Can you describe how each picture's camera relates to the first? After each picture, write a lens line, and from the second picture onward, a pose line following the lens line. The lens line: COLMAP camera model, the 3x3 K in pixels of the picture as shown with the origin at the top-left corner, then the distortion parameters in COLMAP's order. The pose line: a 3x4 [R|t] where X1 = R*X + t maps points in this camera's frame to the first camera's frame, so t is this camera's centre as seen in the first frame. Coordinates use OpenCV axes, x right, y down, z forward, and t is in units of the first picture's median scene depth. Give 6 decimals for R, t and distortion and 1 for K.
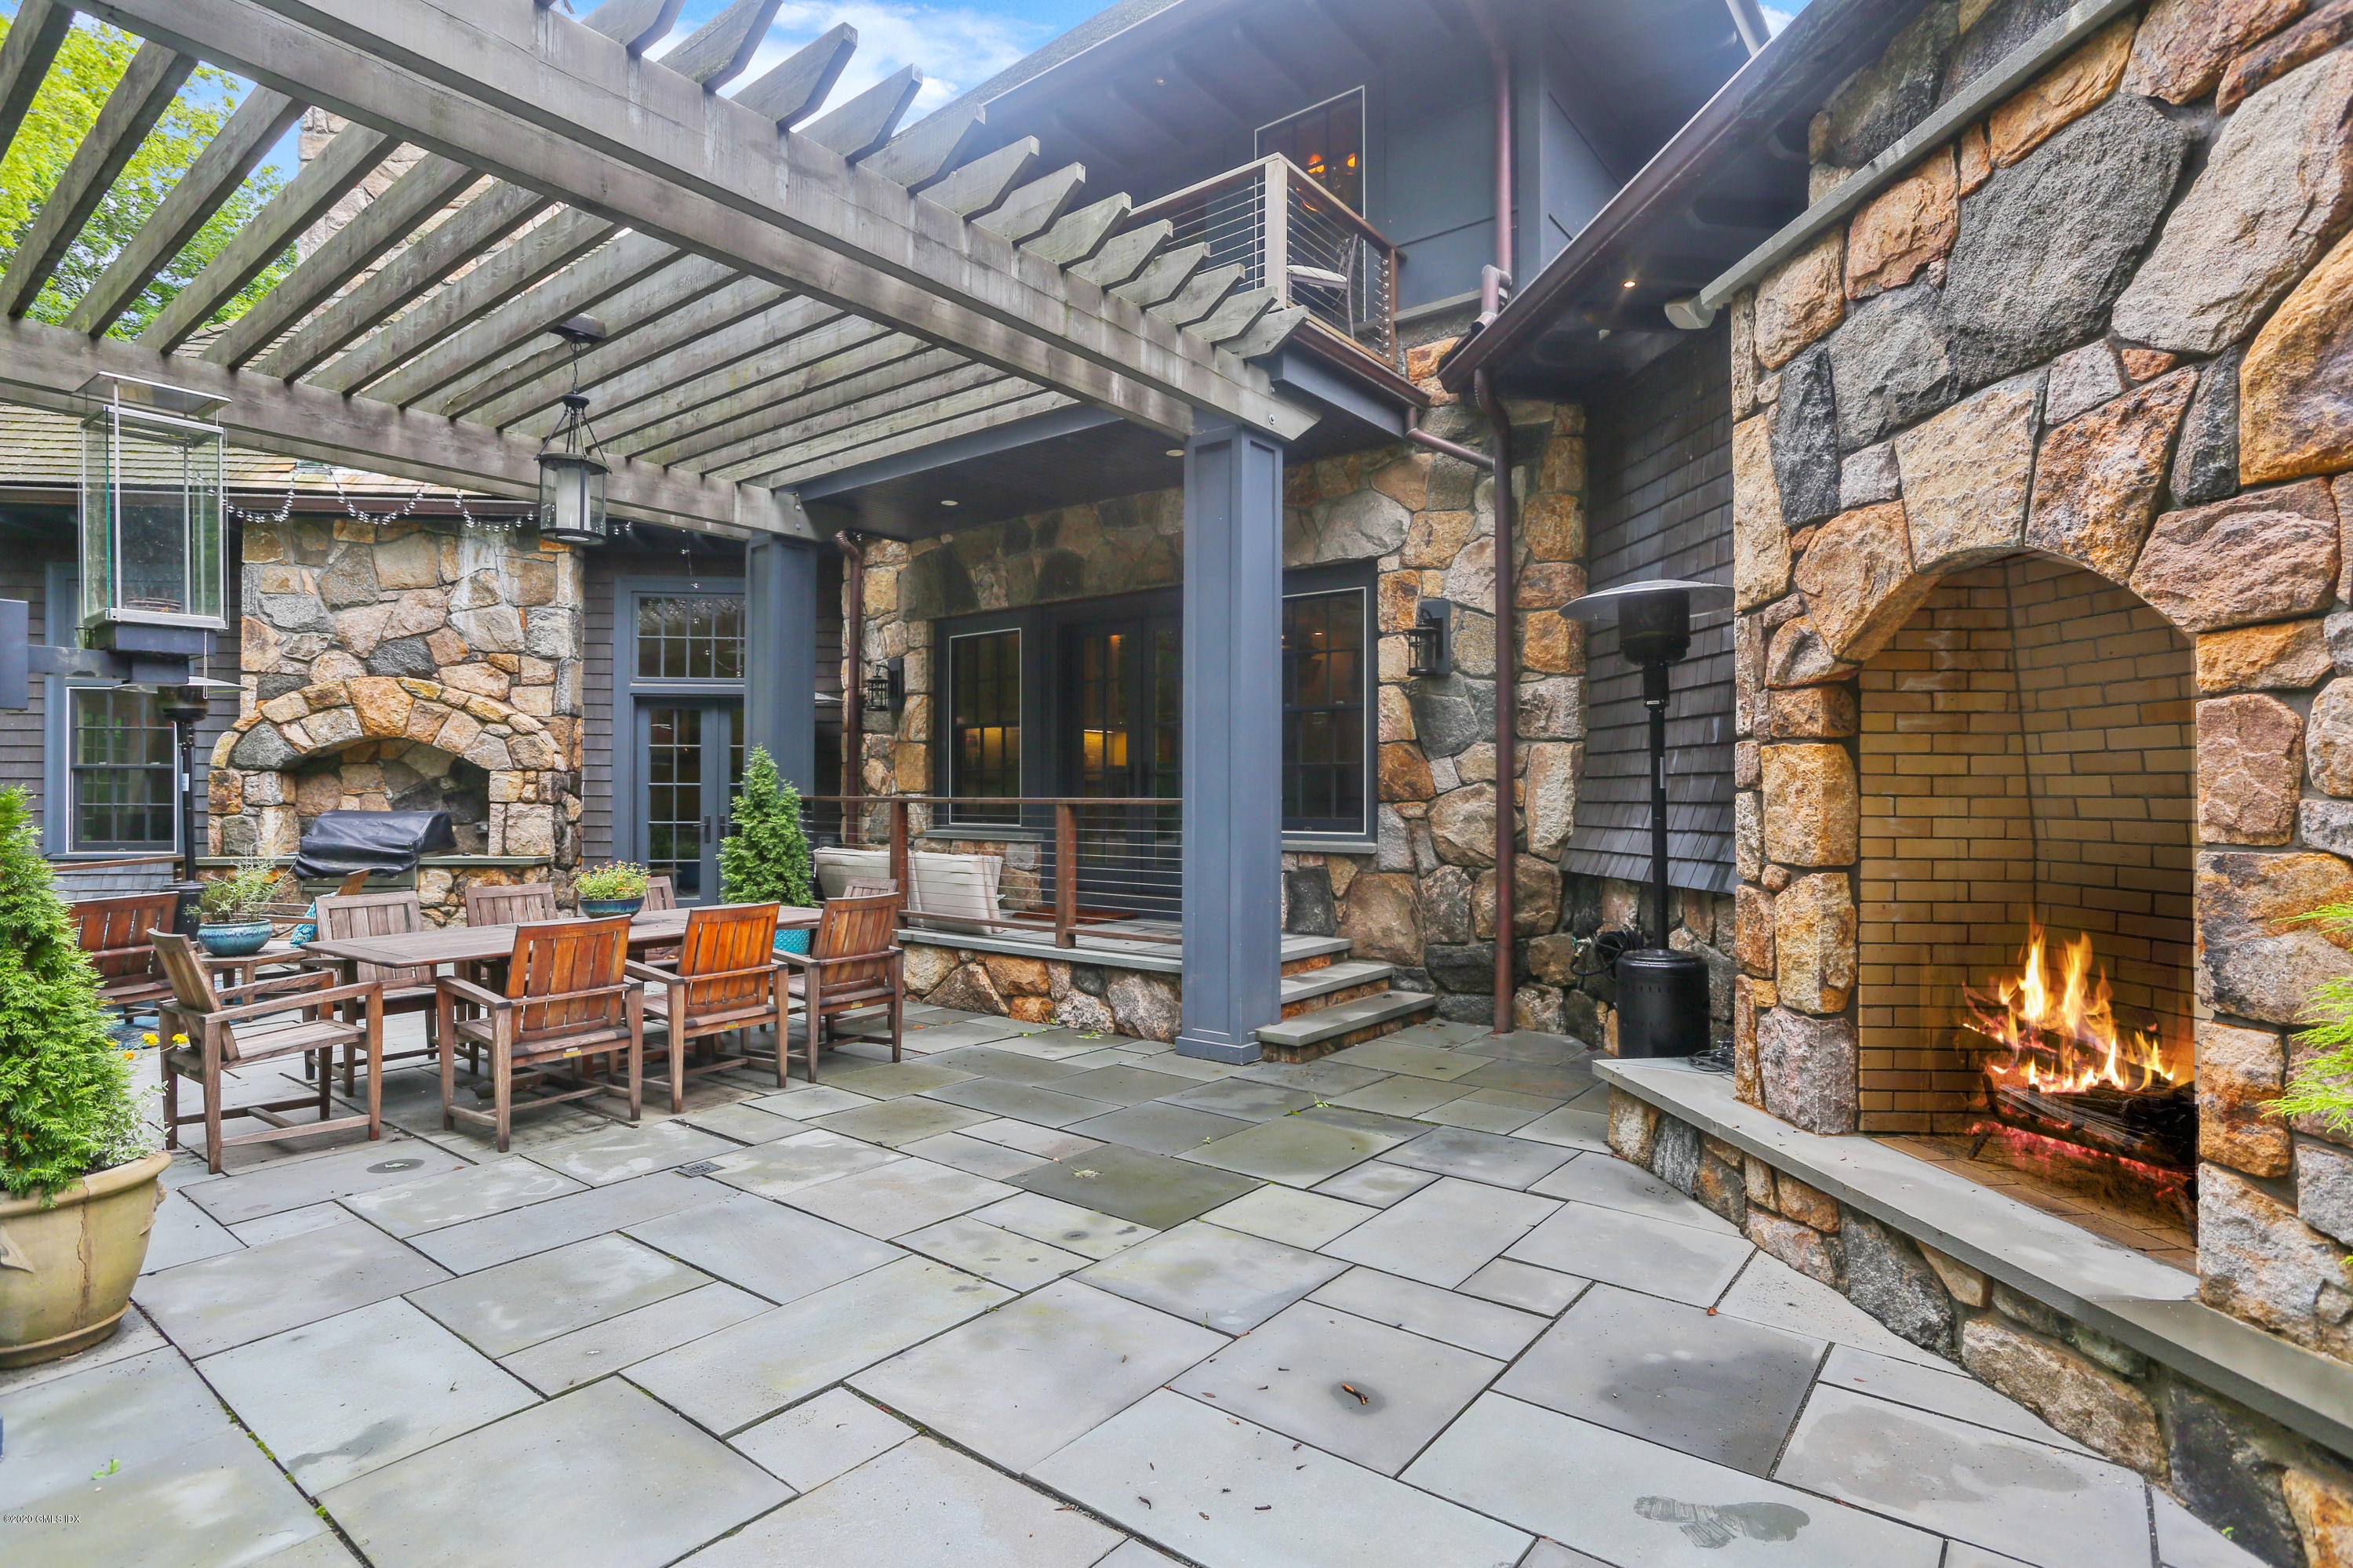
lens RADIAL K [[1171.8, 0, 1176.8], [0, 1171.8, 785.2], [0, 0, 1]] dist [-0.036830, 0.013290]
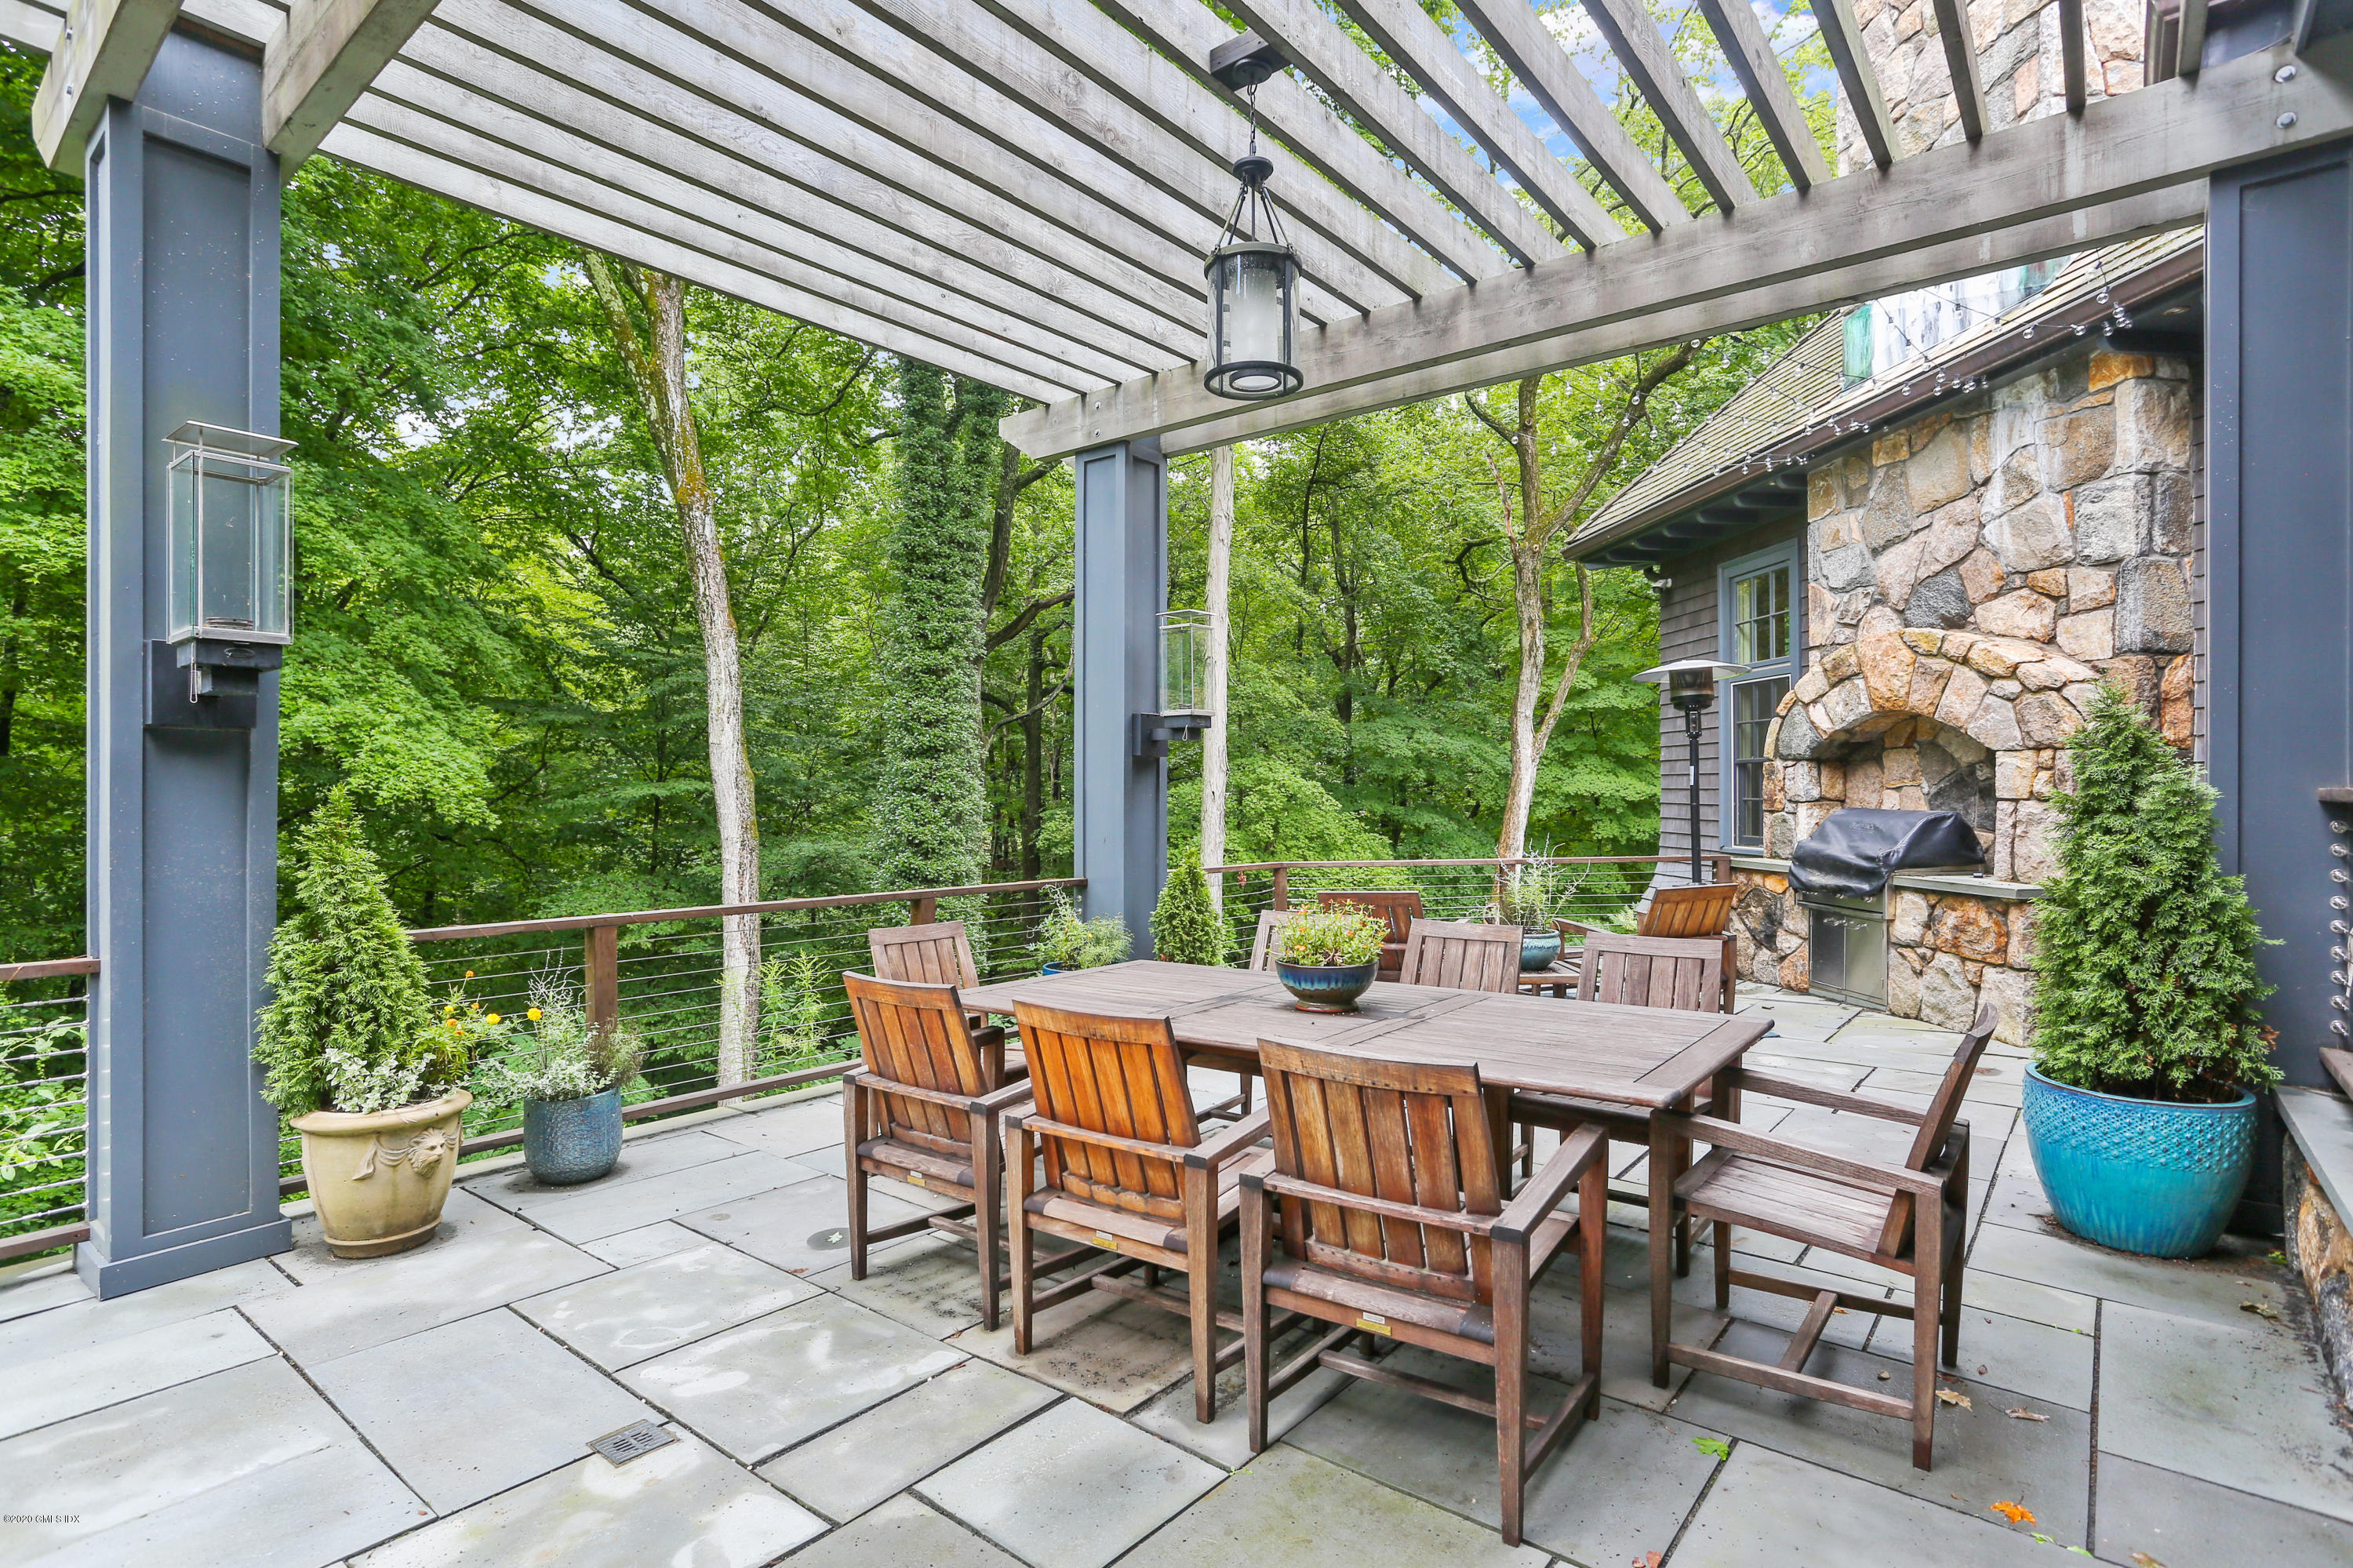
lens RADIAL K [[1171.8, 0, 1237.6], [0, 1171.8, 790.7], [0, 0, 1]] dist [-0.036830, 0.013290]
pose [[-0.006070, -0.001857, -0.999980, 0.092946], [0.012592, 0.999919, -0.001933, 0.007676], [0.999902, -0.012603, -0.006047, 0.766923]]
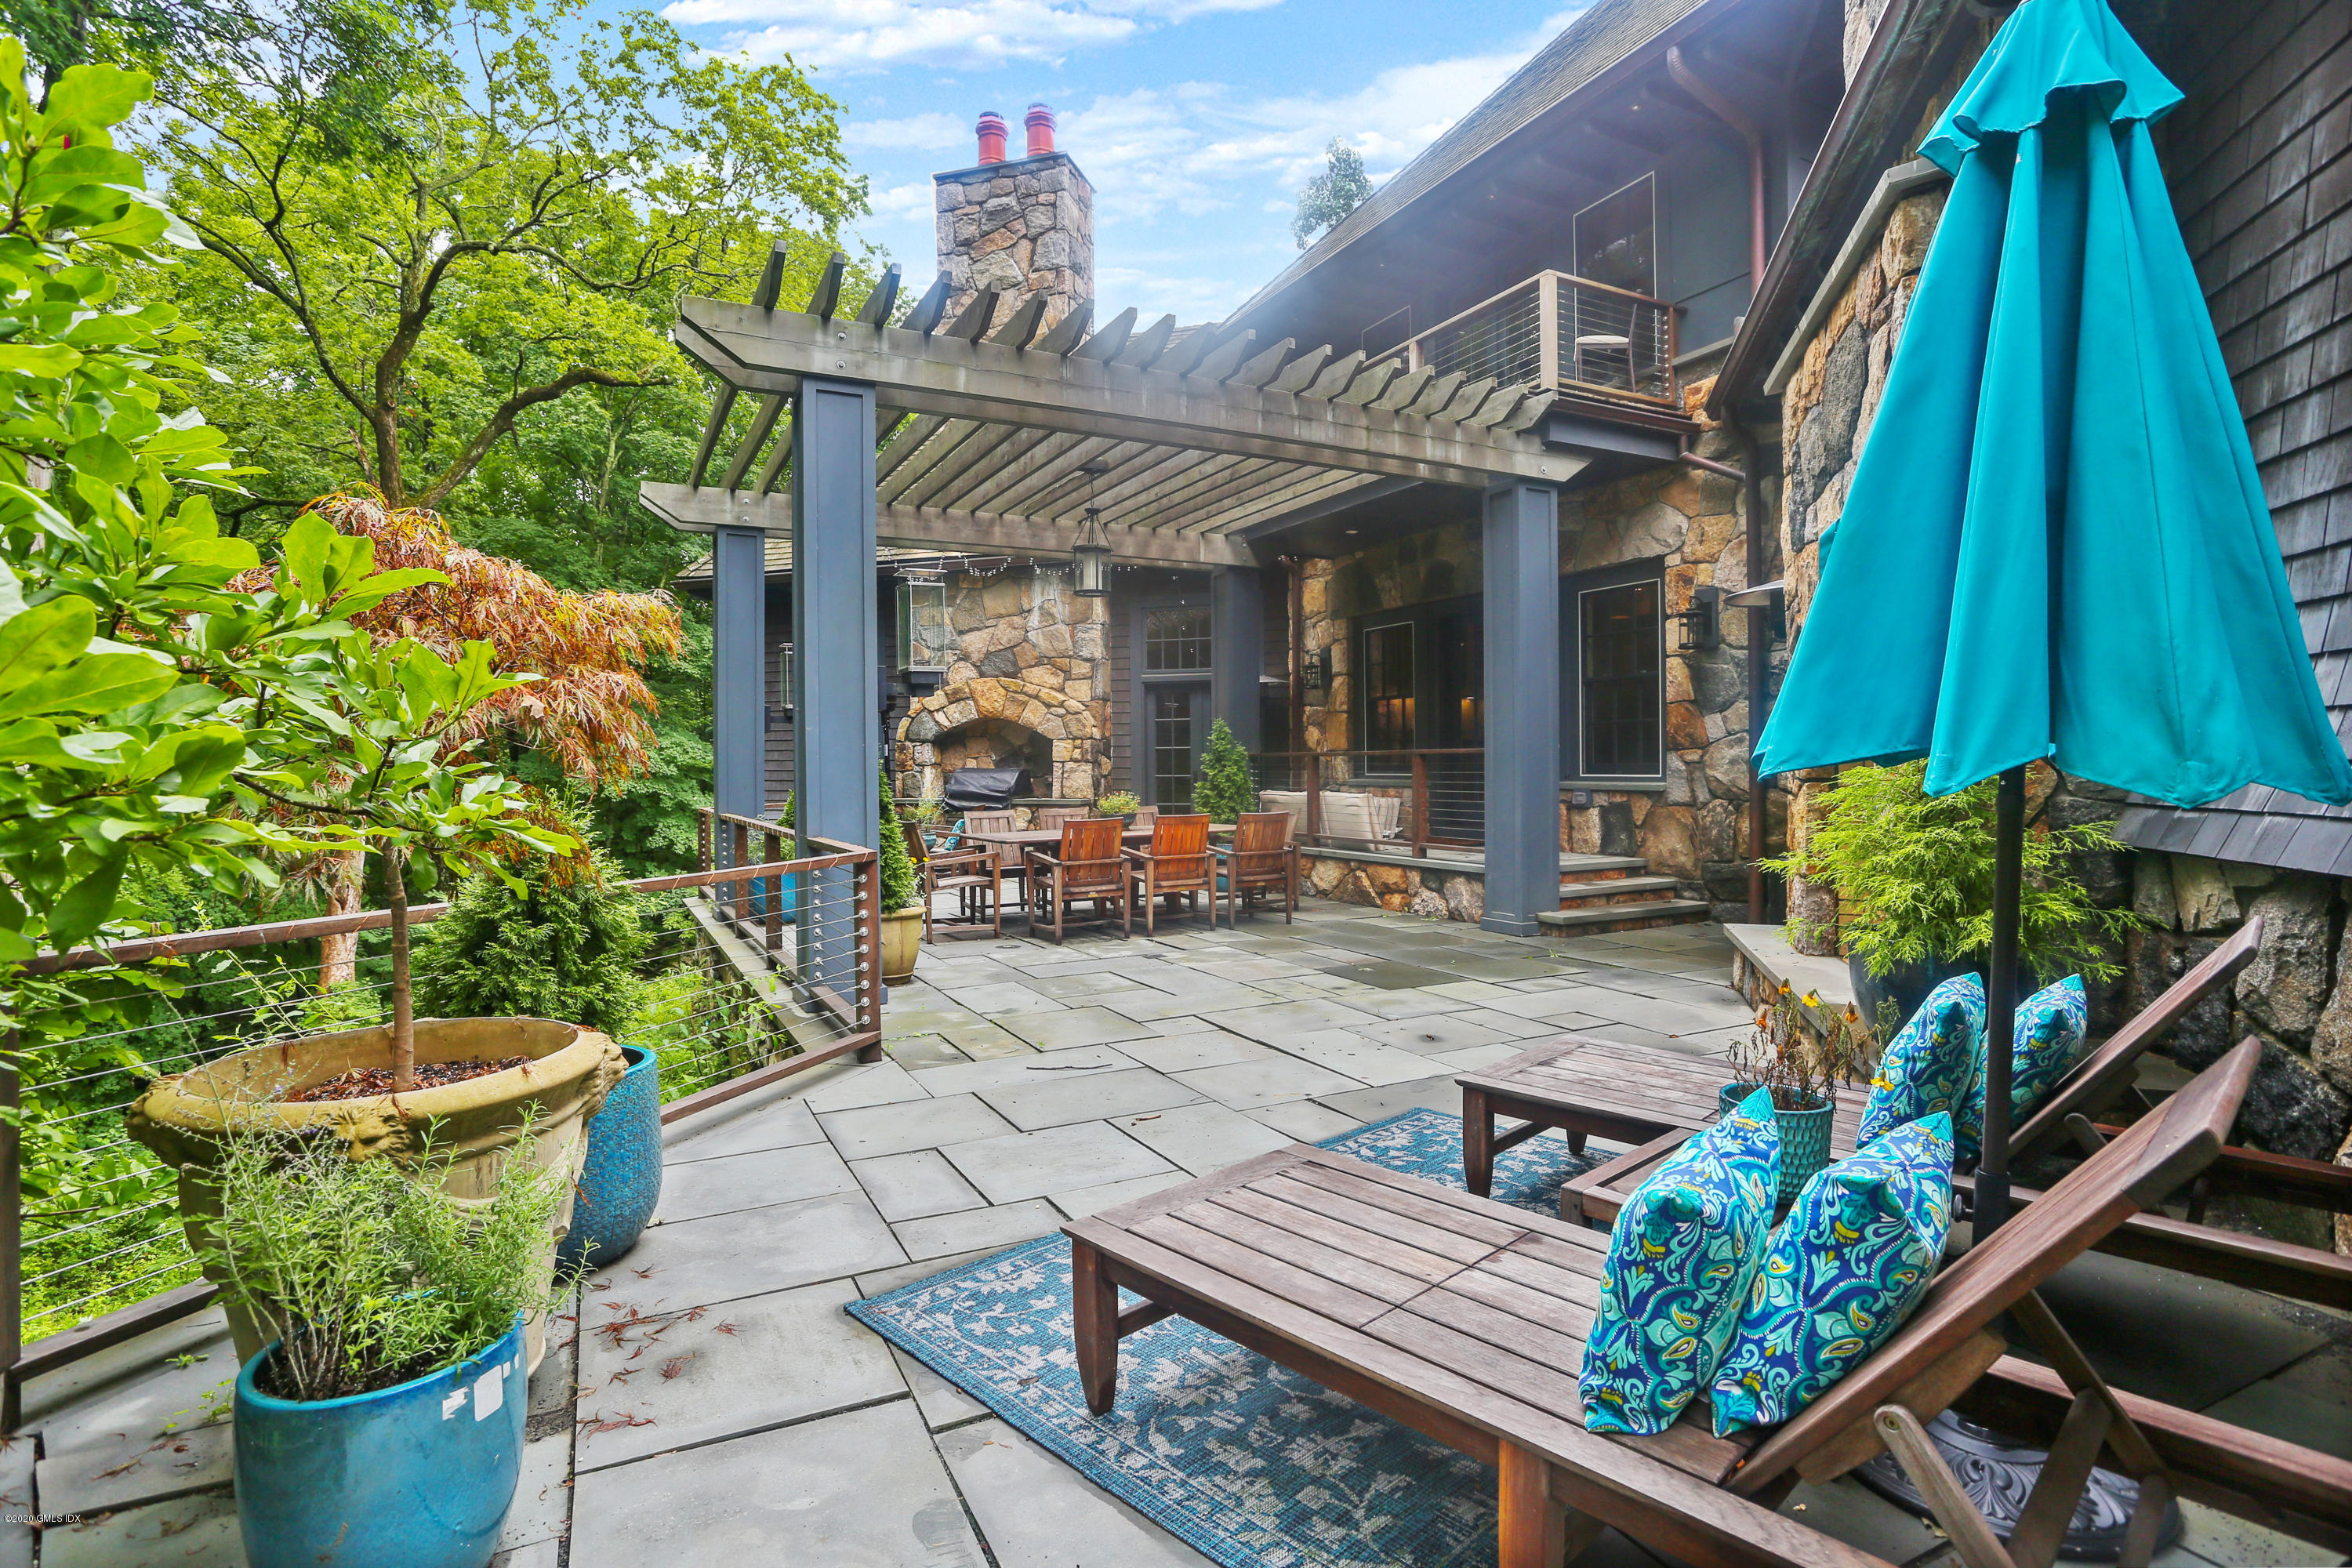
lens RADIAL K [[1171.3, 0, 1178.2], [0, 1171.3, 778.6], [0, 0, 1]] dist [-0.036830, 0.013290]
pose [[0.907974, -0.004115, -0.419005, 0.222534], [0.012624, 0.999766, 0.017538, 0.016866], [0.418835, -0.021214, 0.907814, -0.363065]]
